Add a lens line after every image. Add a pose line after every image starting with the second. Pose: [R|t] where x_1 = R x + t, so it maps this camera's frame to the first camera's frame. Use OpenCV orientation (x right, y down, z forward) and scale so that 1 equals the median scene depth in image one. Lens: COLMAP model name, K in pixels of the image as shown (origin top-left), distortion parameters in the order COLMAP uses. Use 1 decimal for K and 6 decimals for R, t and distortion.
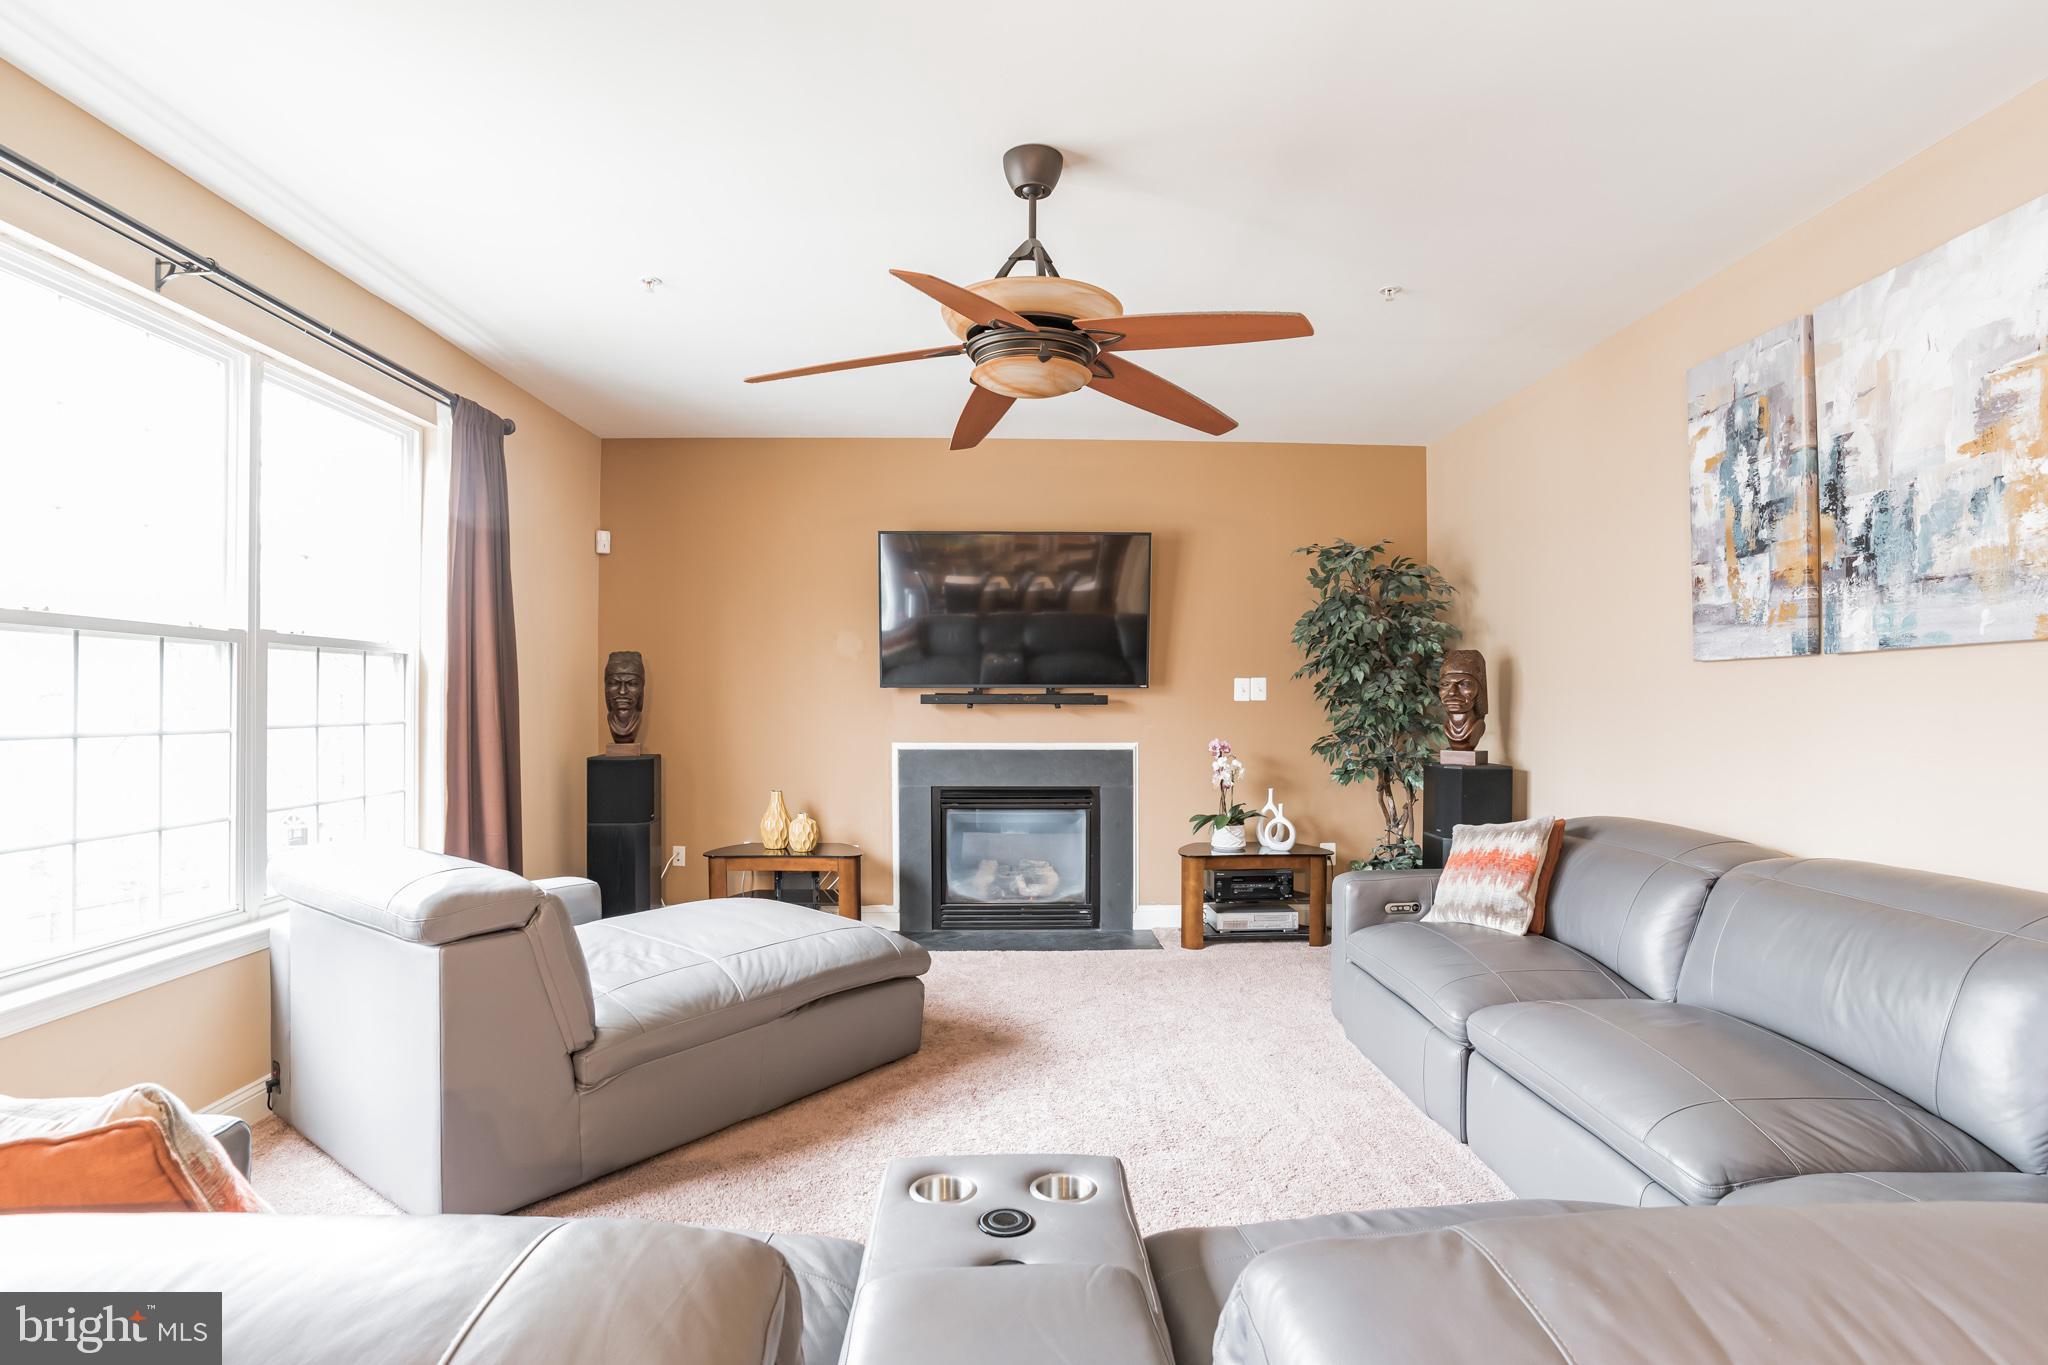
lens RADIAL K [[1020.5, 0, 1027.4], [0, 1020.5, 672.1], [0, 0, 1]] dist [-0.052670, 0.029388]
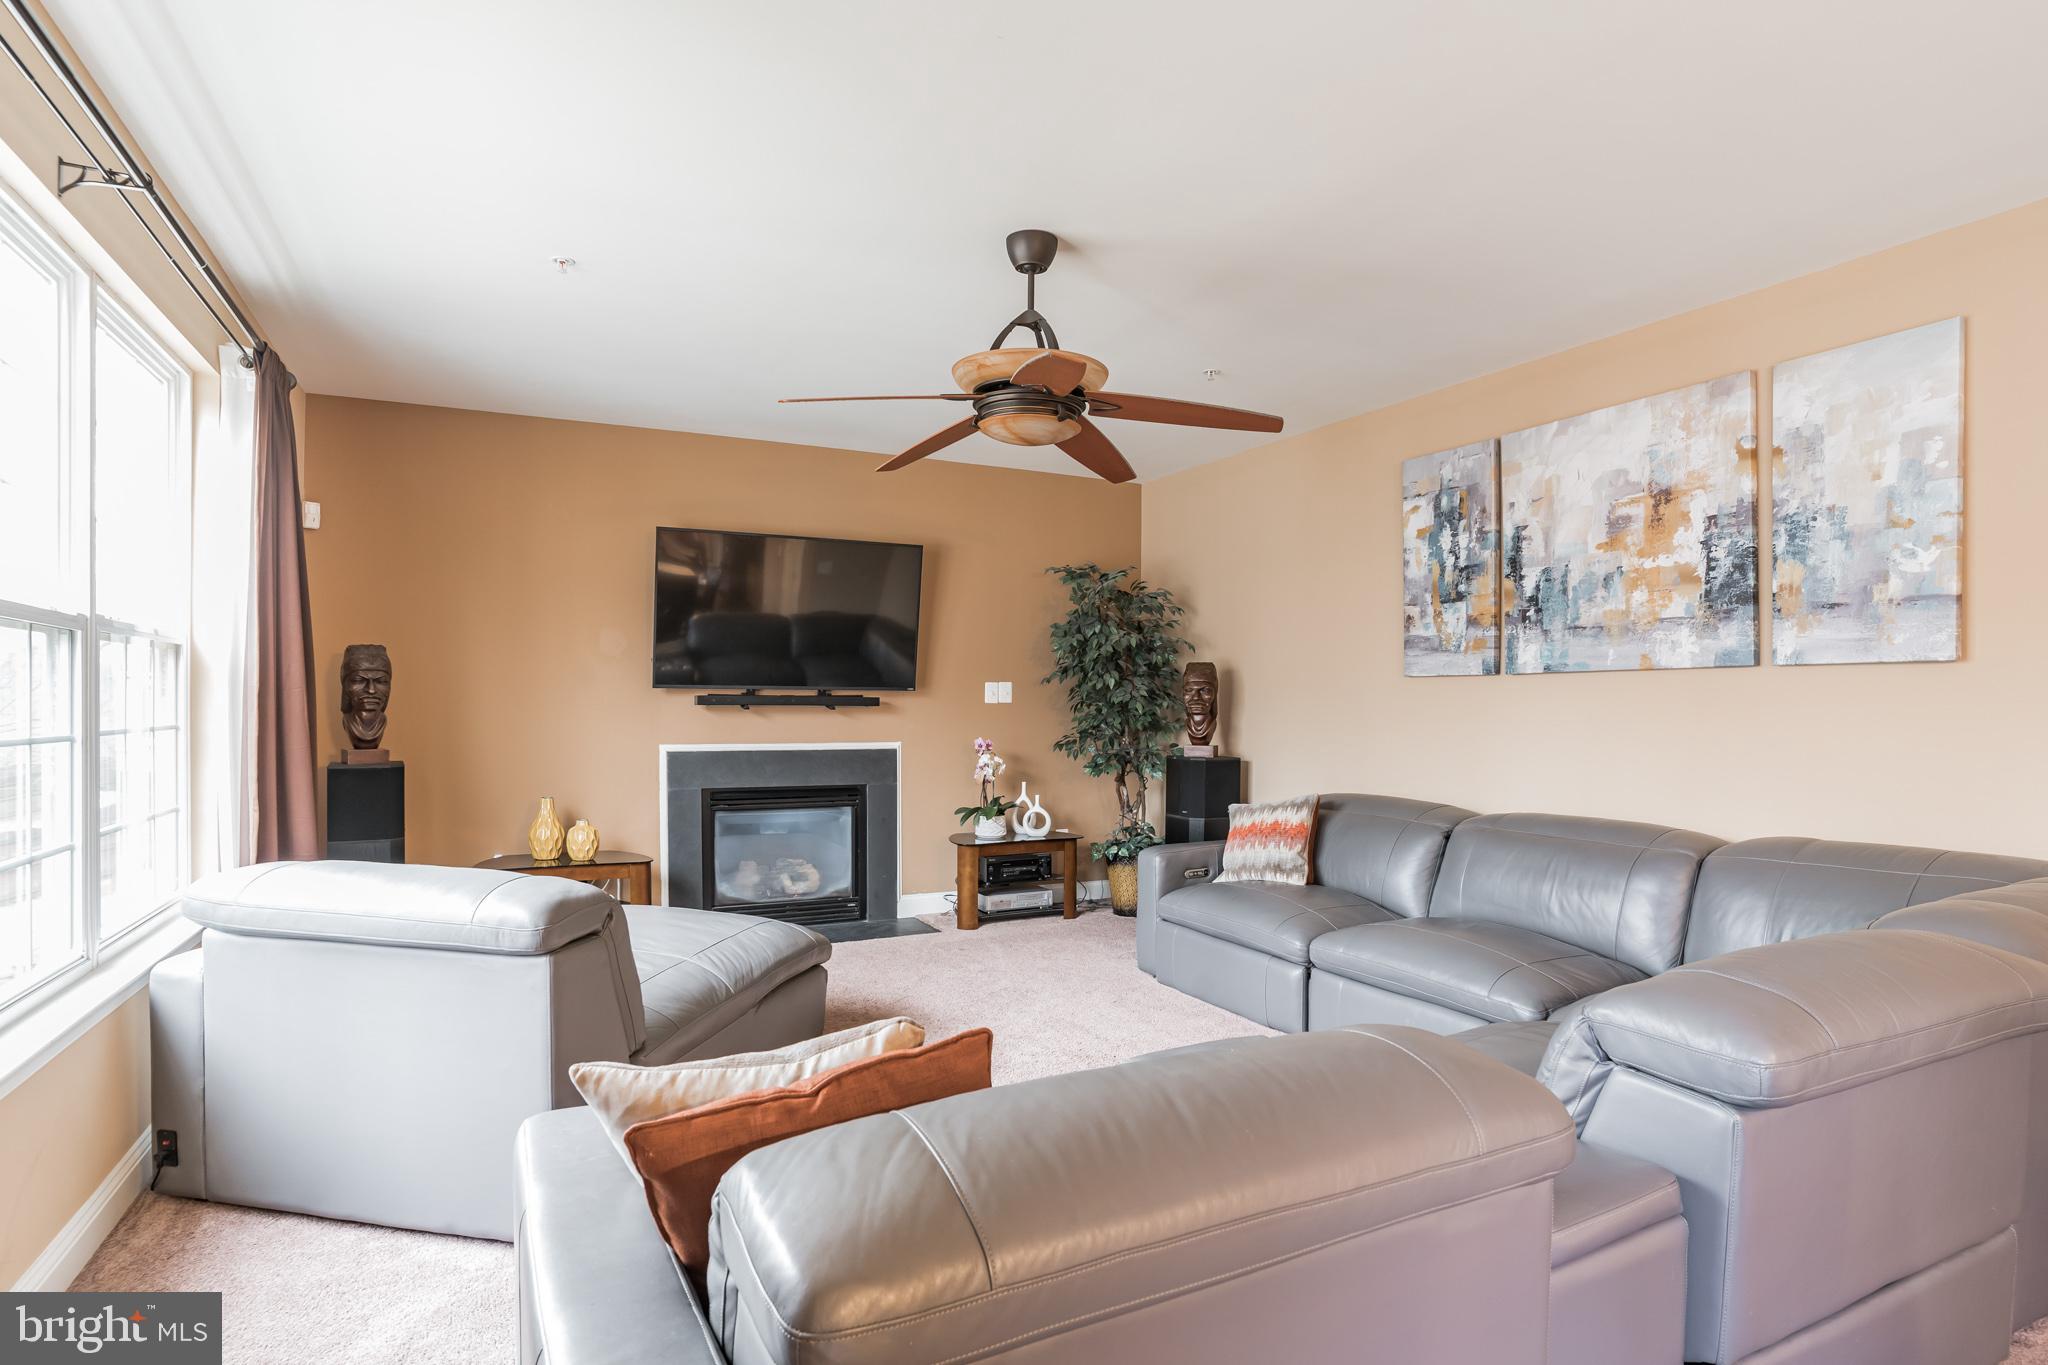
lens RADIAL K [[1049.0, 0, 1024.0], [0, 1049.0, 682.5], [0, 0, 1]] dist [-0.055901, 0.000225]
pose [[0.913443, 0.011225, 0.406812, -0.364833], [-0.015776, 0.999845, 0.007836, -0.005537], [-0.406660, -0.013575, 0.913479, -0.076515]]
